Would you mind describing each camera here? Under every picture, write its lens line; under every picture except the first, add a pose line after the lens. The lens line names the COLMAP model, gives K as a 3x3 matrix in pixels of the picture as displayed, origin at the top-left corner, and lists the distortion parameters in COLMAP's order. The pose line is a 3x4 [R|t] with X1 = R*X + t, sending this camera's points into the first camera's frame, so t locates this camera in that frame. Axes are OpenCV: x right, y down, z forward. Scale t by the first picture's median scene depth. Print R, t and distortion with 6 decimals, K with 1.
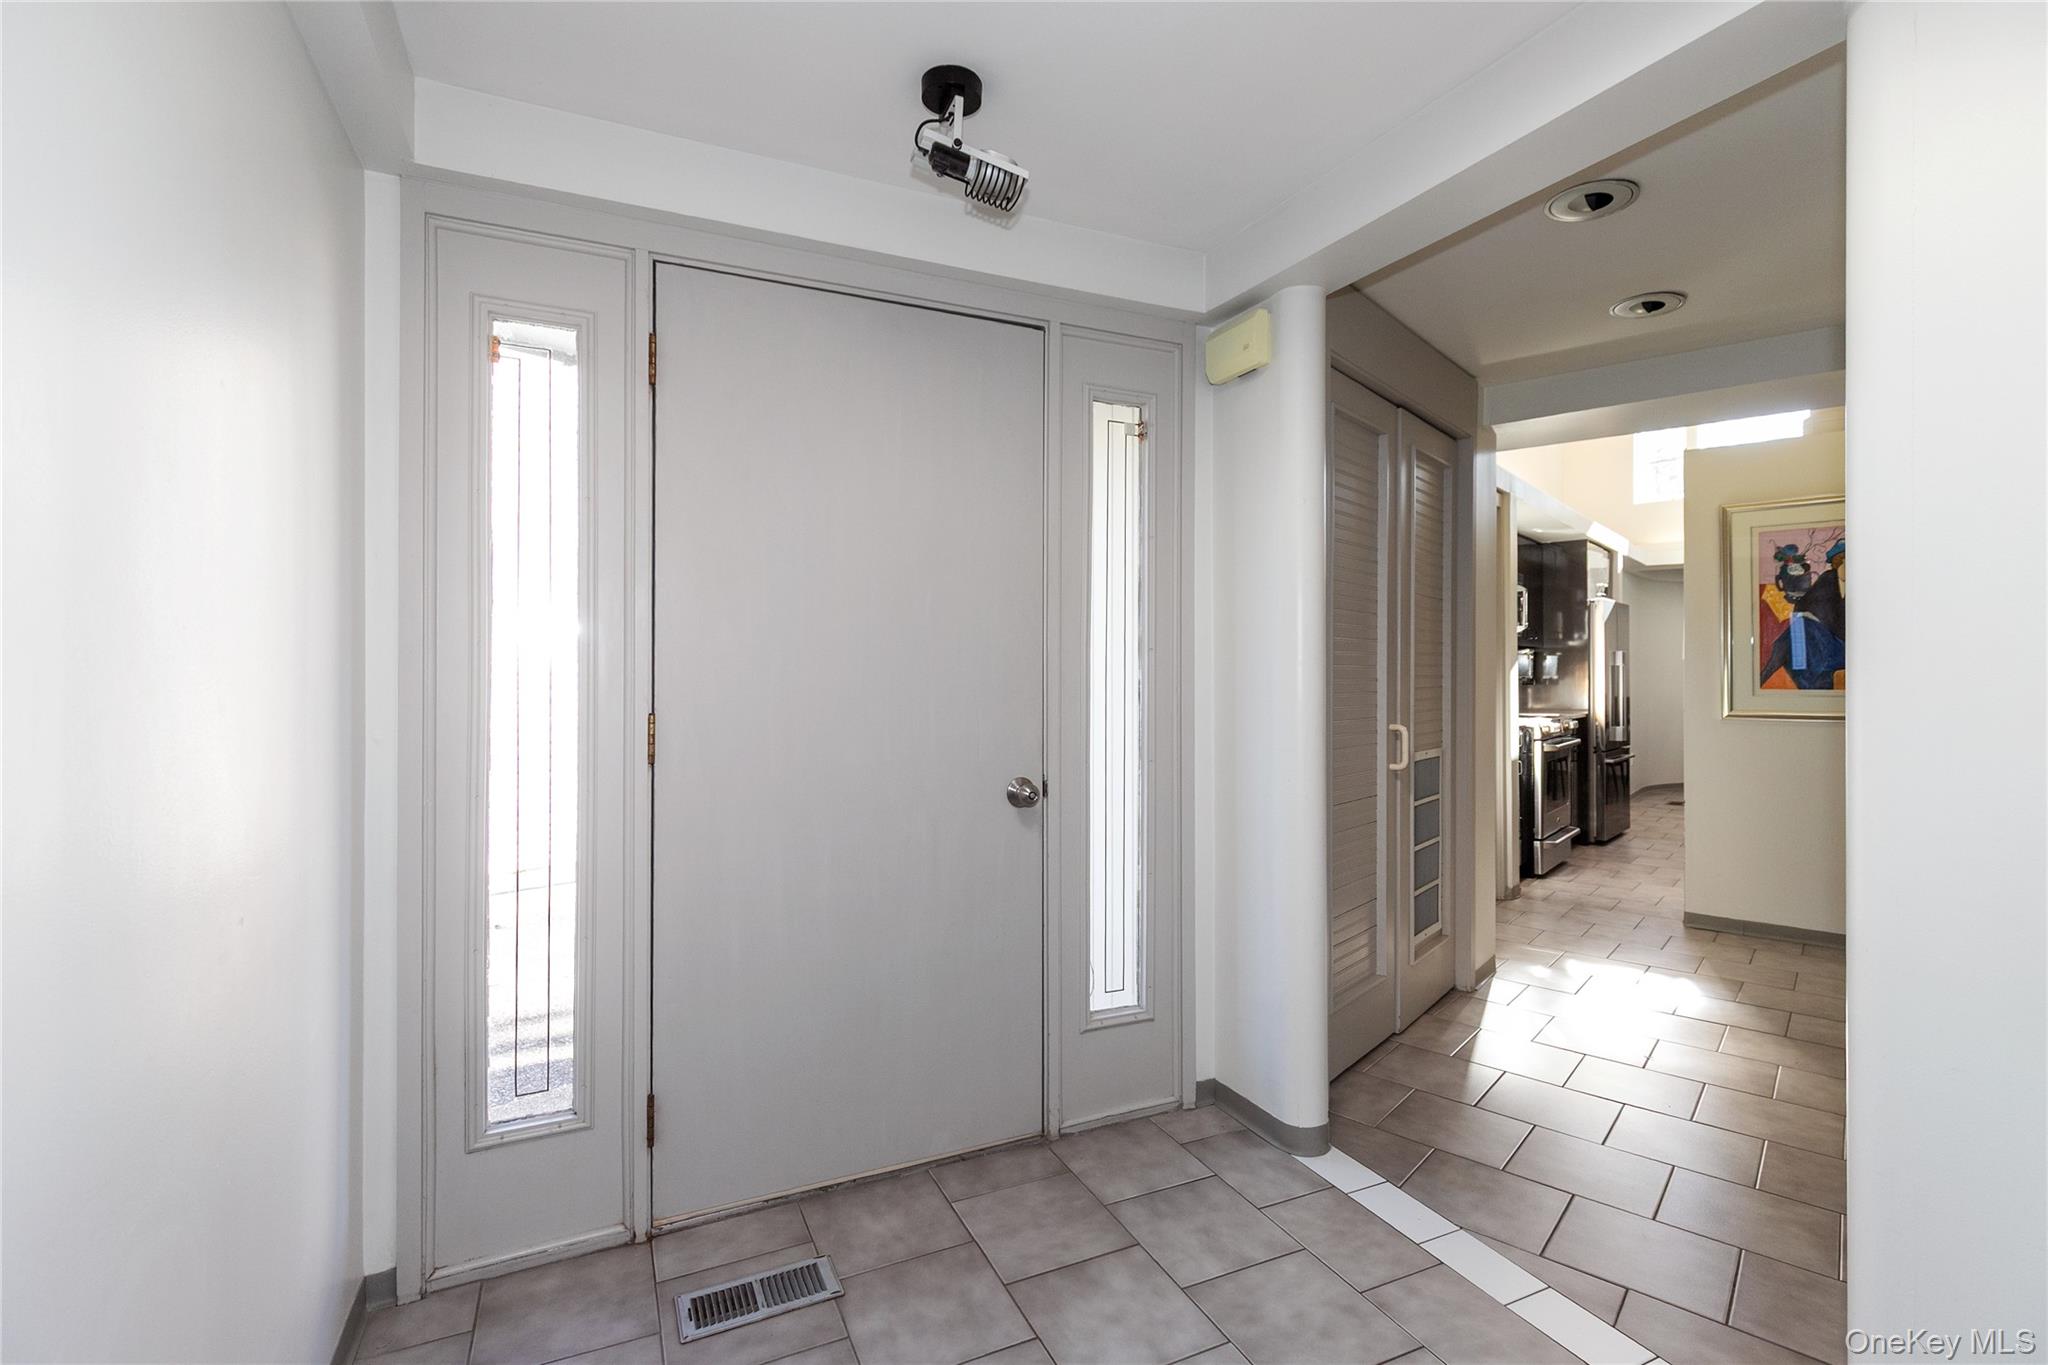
lens RADIAL K [[947.9, 0, 1024.0], [0, 947.9, 682.5], [0, 0, 1]] dist [-0.001743, -0.000175]
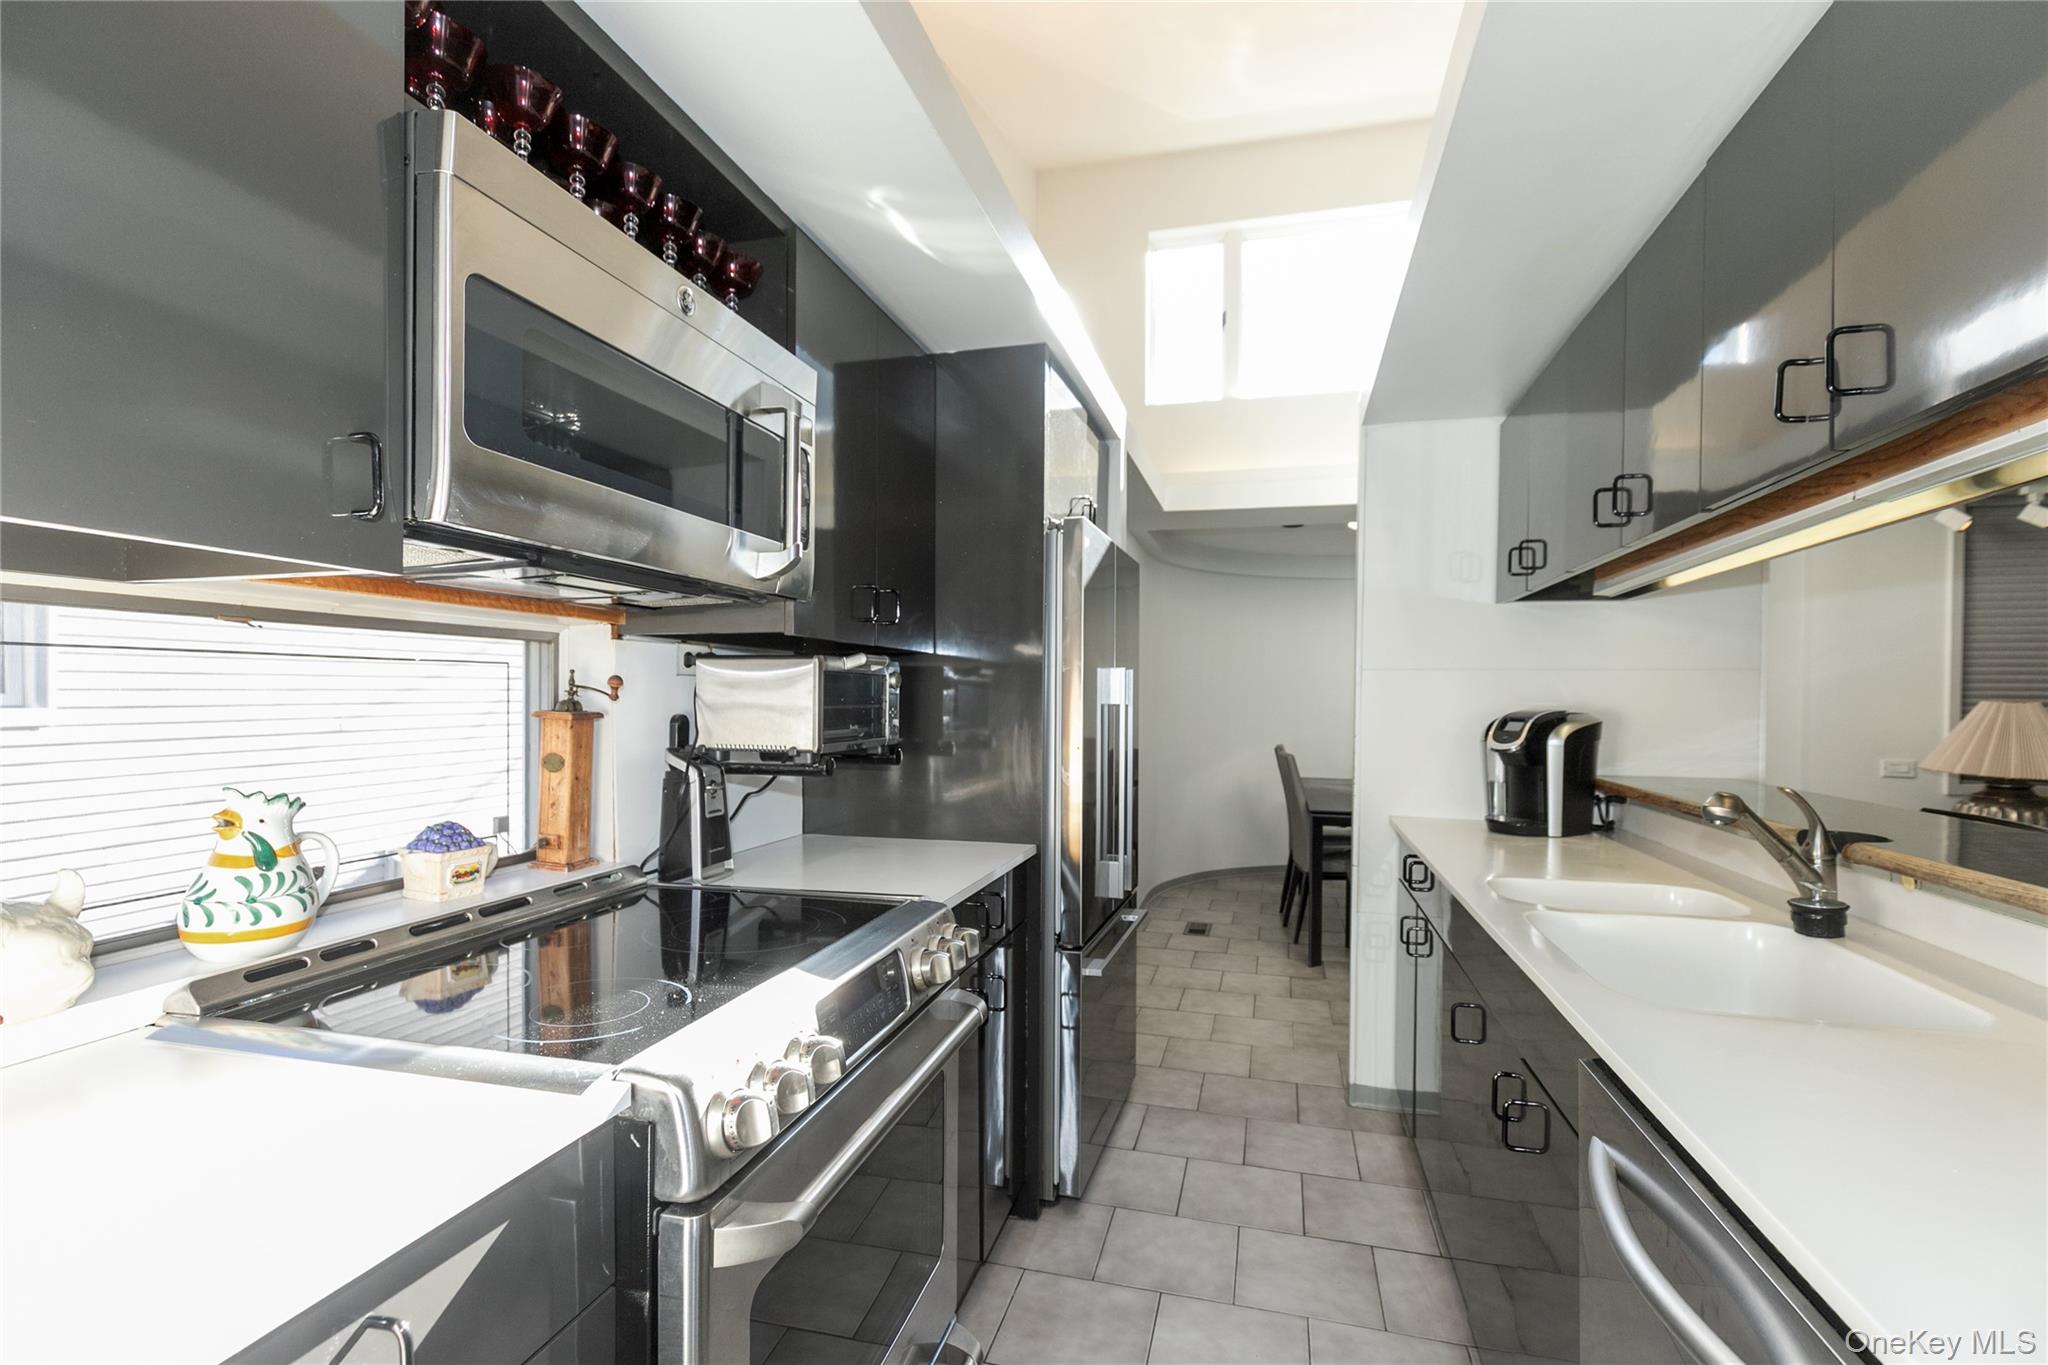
lens RADIAL K [[939.7, 0, 1023.9], [0, 939.7, 700.7], [0, 0, 1]] dist [-0.001263, -0.000170]
pose [[0.896510, 0.004332, 0.443002, 0.414154], [-0.003996, 0.999991, -0.001690, -0.018765], [-0.443005, -0.000255, 0.896519, 0.656802]]
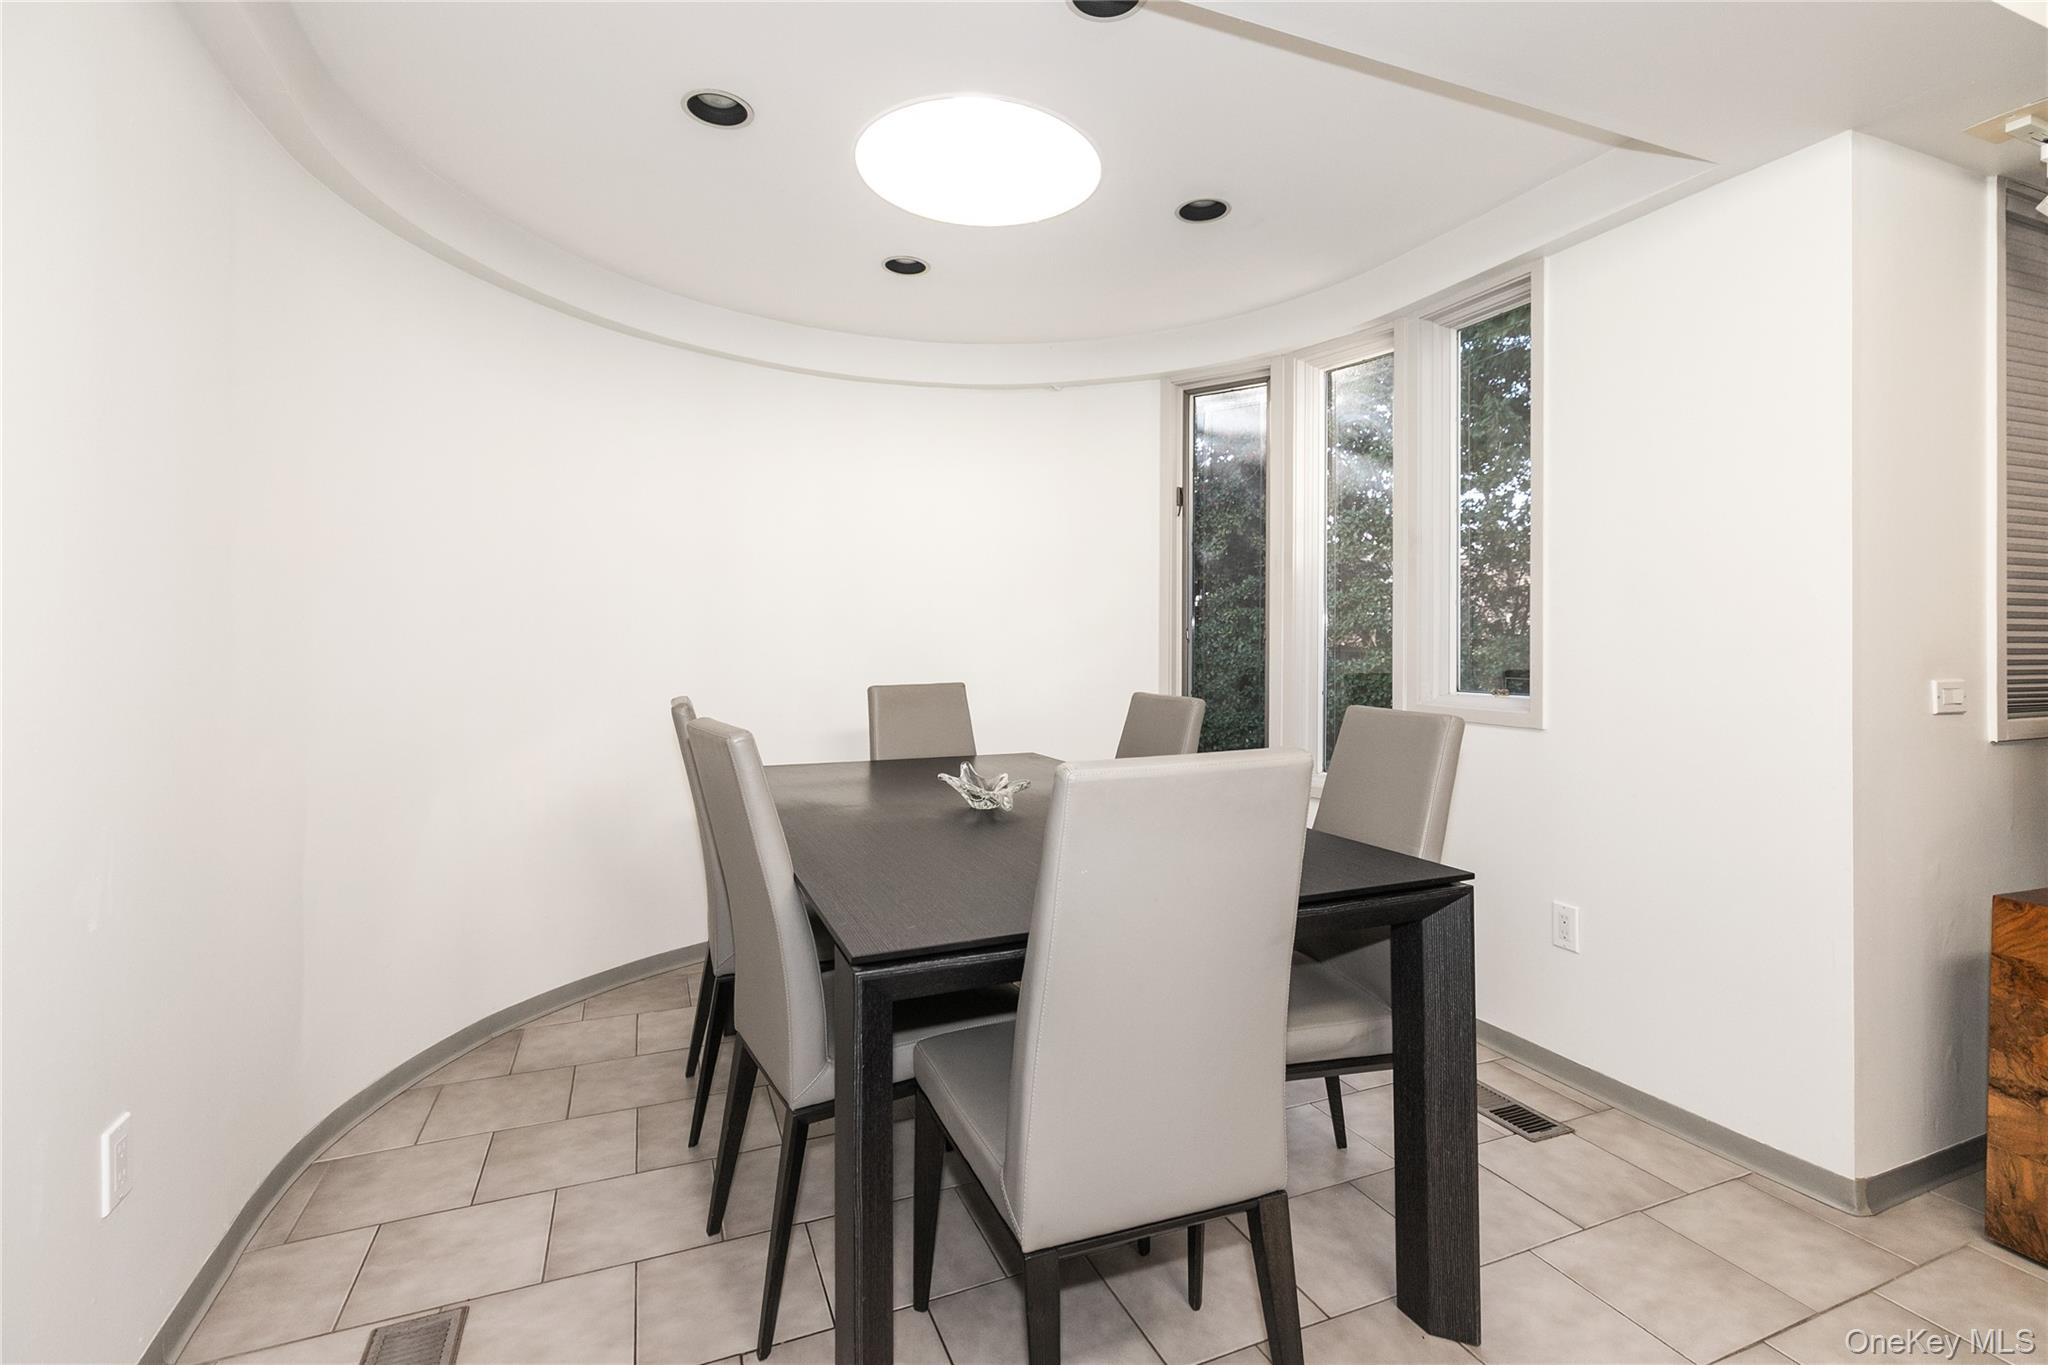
lens RADIAL K [[939.7, 0, 1023.9], [0, 939.7, 700.7], [0, 0, 1]] dist [-0.001263, -0.000170]
pose [[0.450496, -0.059974, 0.890762, 0.553222], [0.009257, 0.998001, 0.062513, -0.010604], [-0.892731, -0.019916, 0.450150, 0.817832]]
